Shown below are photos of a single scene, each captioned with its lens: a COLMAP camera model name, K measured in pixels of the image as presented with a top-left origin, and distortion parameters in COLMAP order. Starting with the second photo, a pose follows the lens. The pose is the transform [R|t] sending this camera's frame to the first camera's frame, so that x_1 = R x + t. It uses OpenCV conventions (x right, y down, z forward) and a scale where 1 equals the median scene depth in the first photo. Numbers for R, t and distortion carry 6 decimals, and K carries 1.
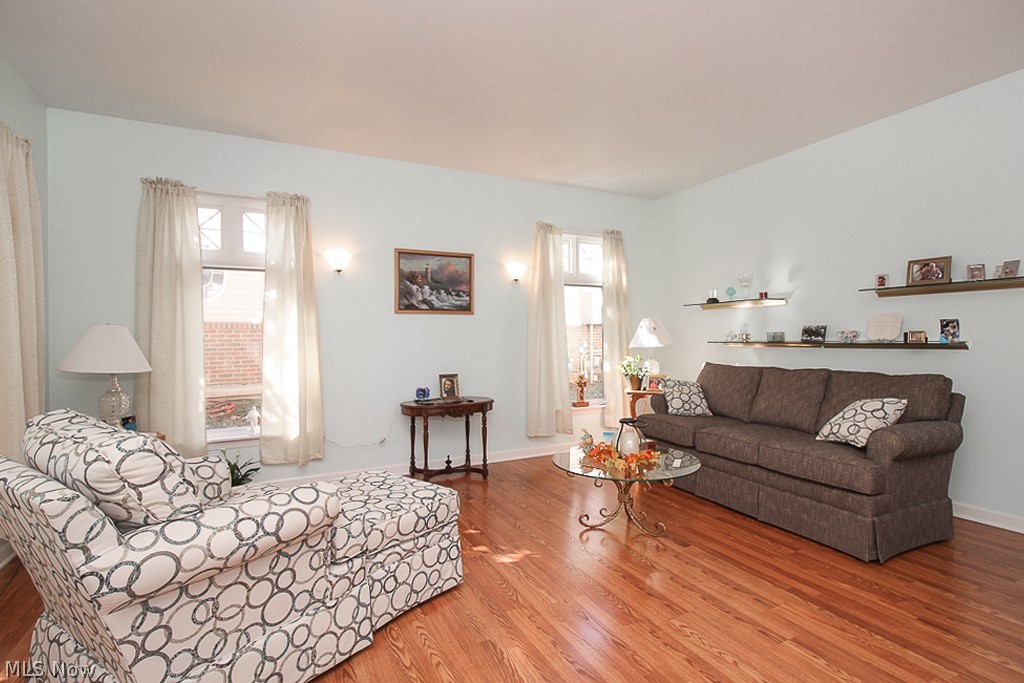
lens RADIAL K [[497.6, 0, 514.7], [0, 497.6, 332.5], [0, 0, 1]] dist [0.000798, -0.002262]
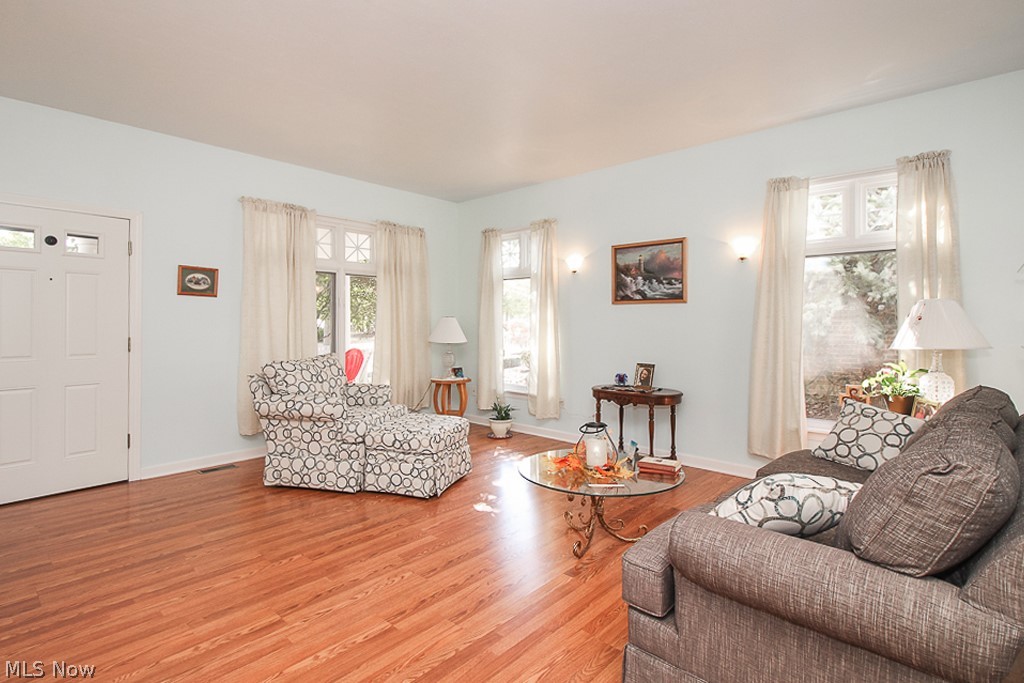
lens RADIAL K [[503.9, 0, 509.1], [0, 503.9, 322.0], [0, 0, 1]] dist [0.003202, -0.000182]
pose [[0.350728, 0.009495, -0.936429, 0.723827], [0.000541, 0.999946, 0.010341, -0.010941], [0.936477, -0.004134, 0.350704, 0.386843]]
